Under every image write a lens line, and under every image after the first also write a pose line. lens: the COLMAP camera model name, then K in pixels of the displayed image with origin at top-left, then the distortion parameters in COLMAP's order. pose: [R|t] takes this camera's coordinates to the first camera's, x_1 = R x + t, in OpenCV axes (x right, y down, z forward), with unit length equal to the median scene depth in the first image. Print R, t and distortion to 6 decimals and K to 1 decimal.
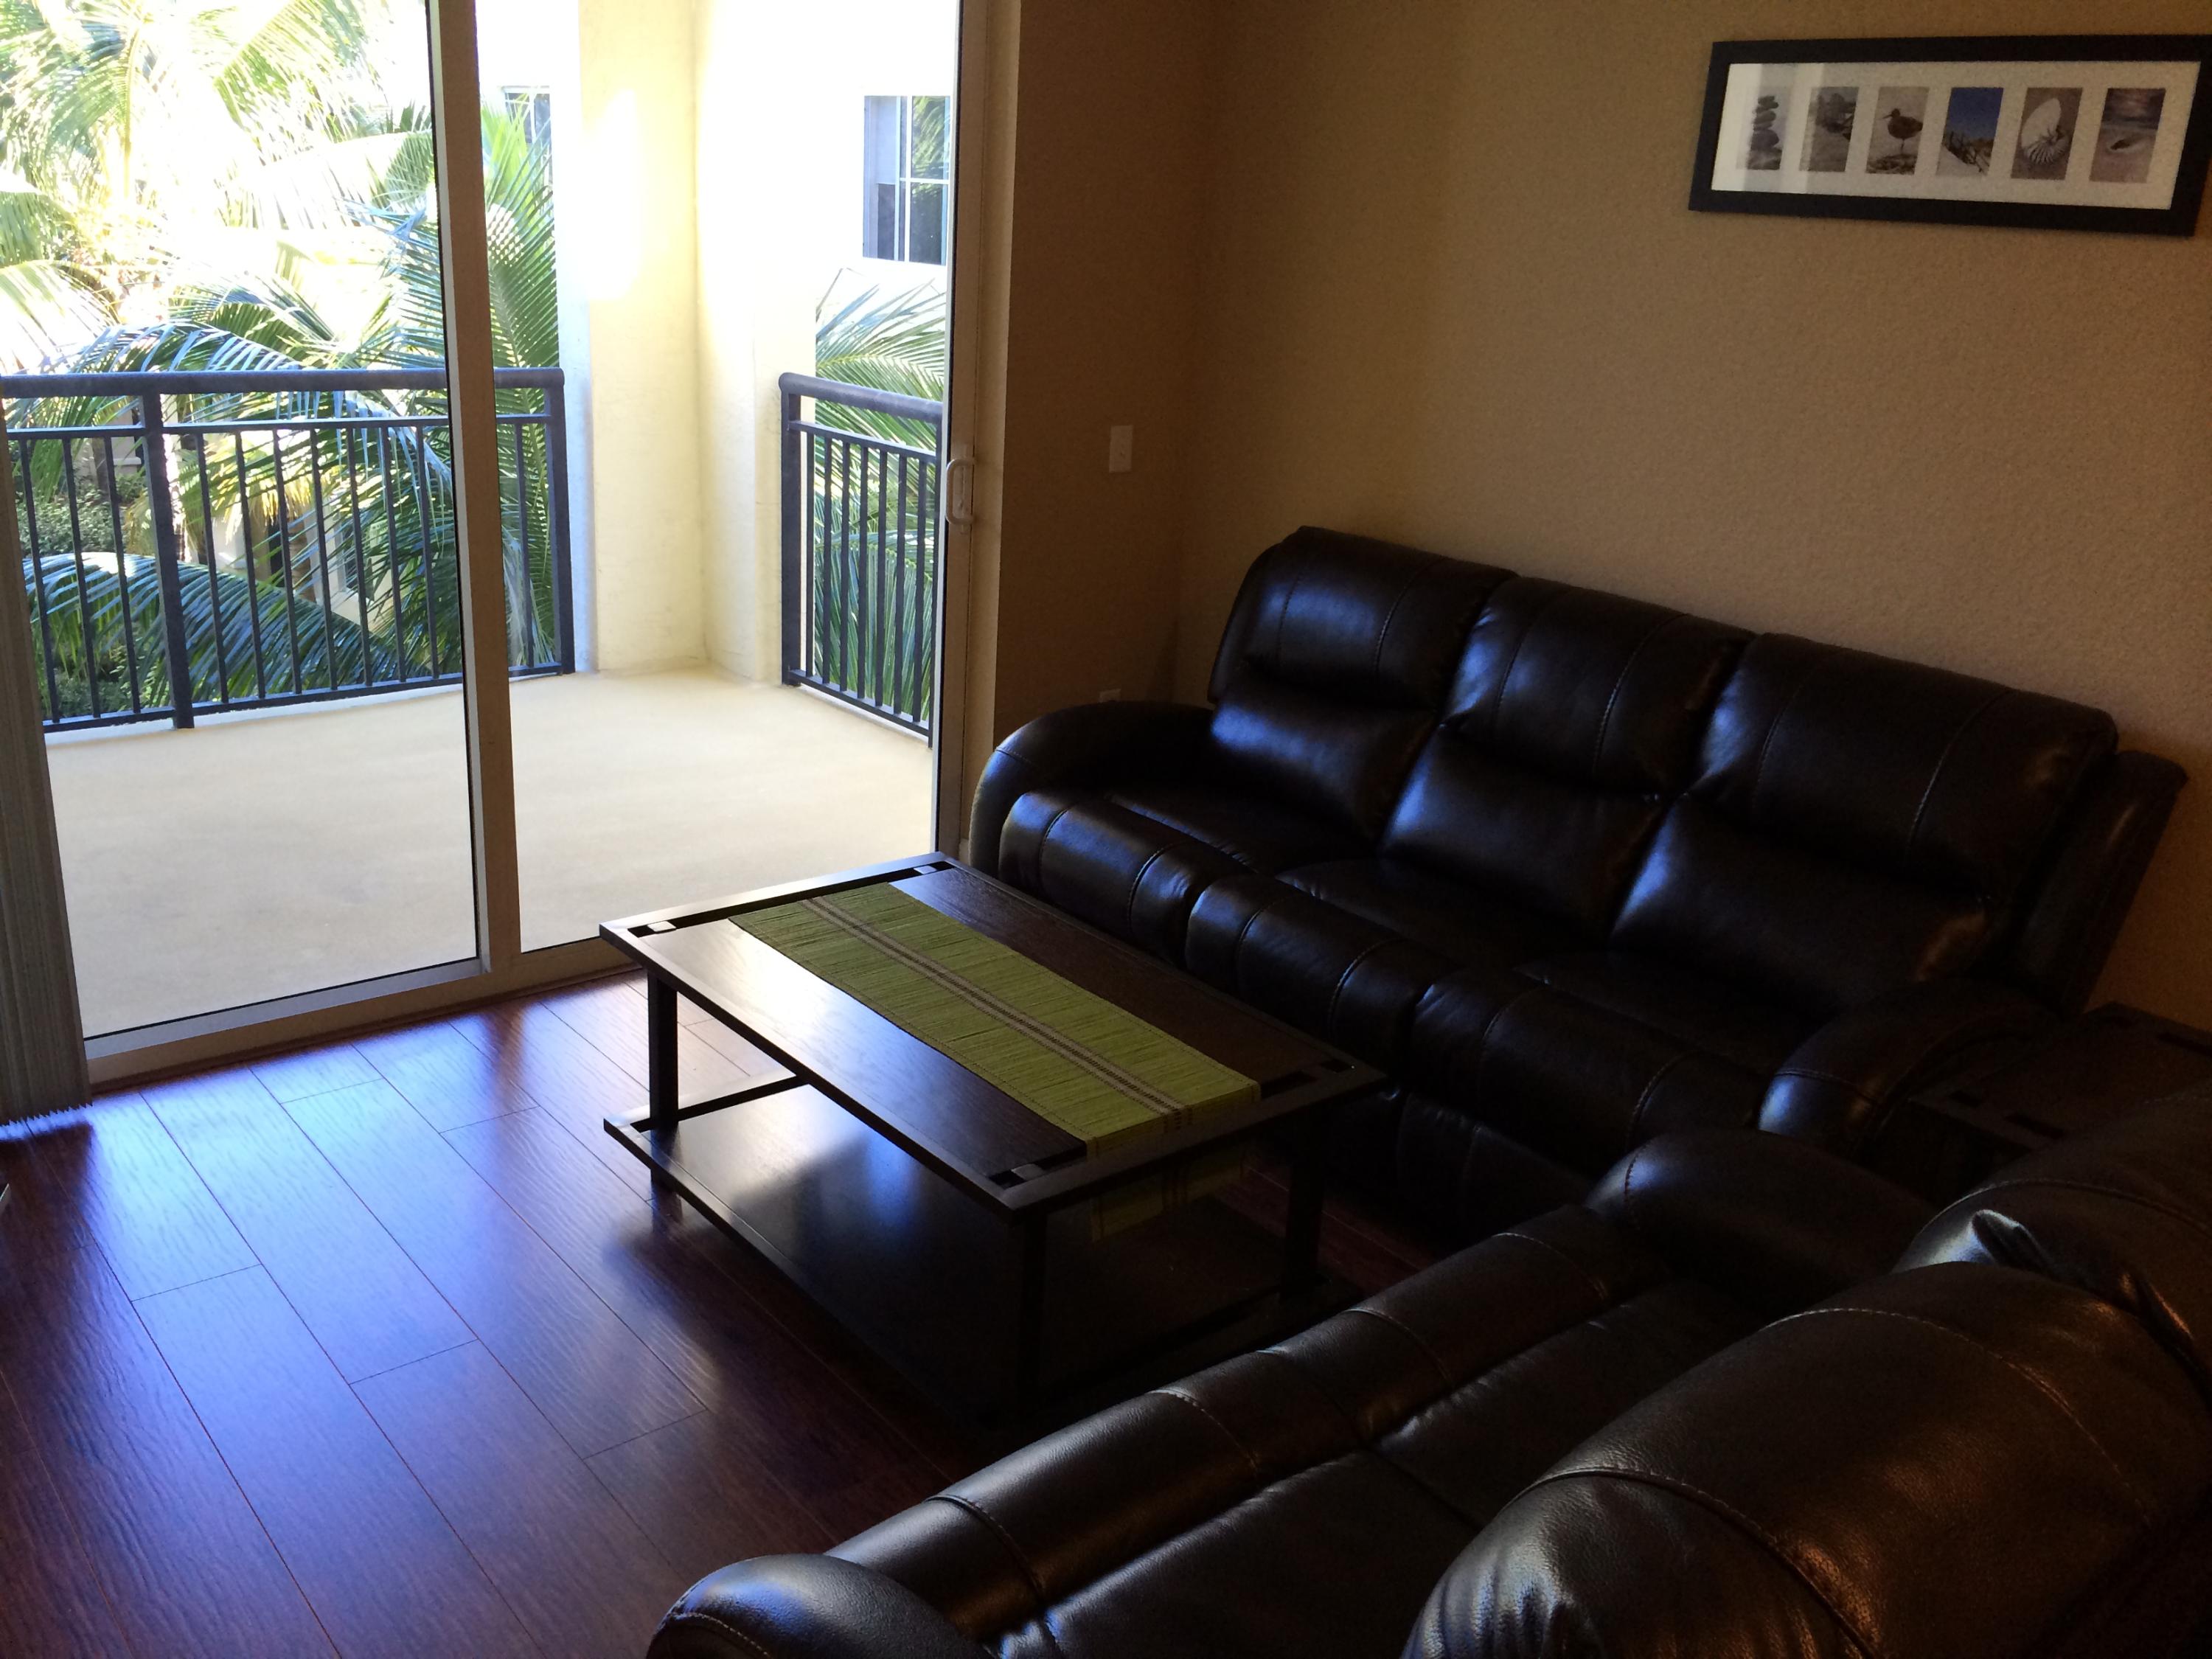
lens RADIAL K [[1906.4, 0, 1104.3], [0, 1906.4, 825.1], [0, 0, 1]] dist [0.073104, -0.100457]
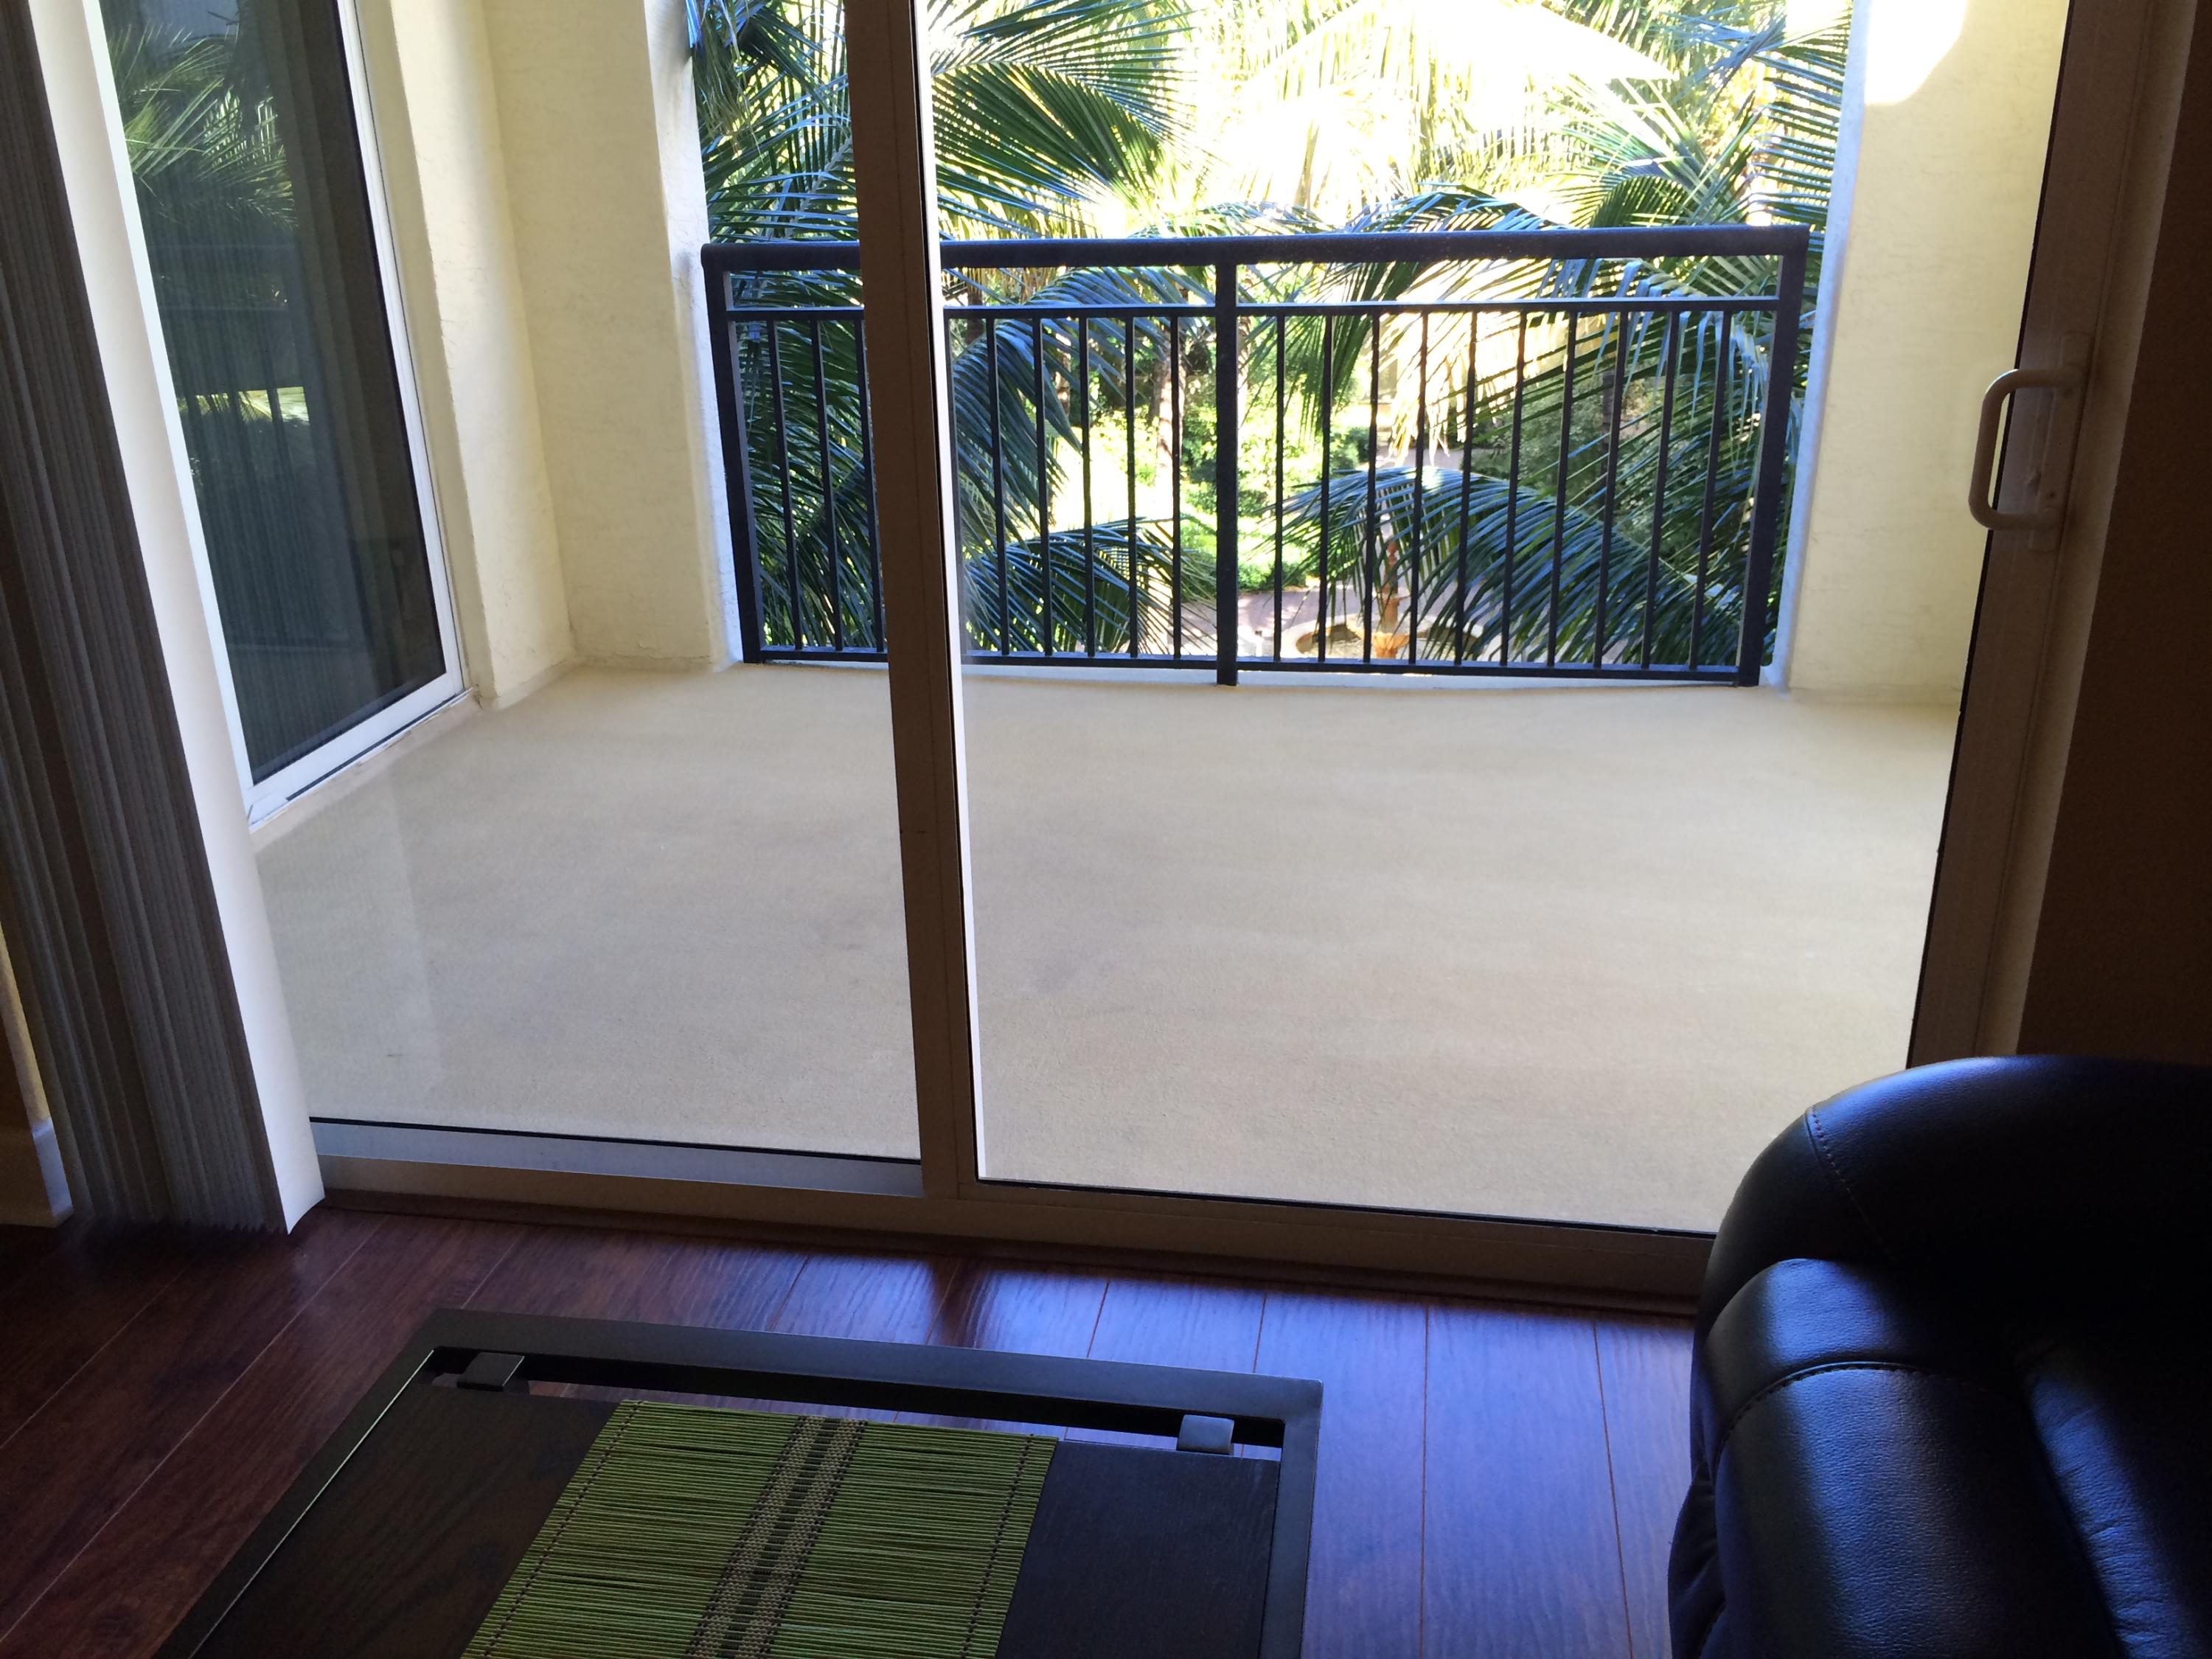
lens RADIAL K [[1906.4, 0, 1116.0], [0, 1906.4, 832.7], [0, 0, 1]] dist [0.073104, -0.100457]
pose [[0.660350, 0.215101, -0.719492, 0.084078], [-0.184997, 0.975168, 0.121749, -0.078734], [0.727814, 0.052707, 0.683746, 0.420057]]
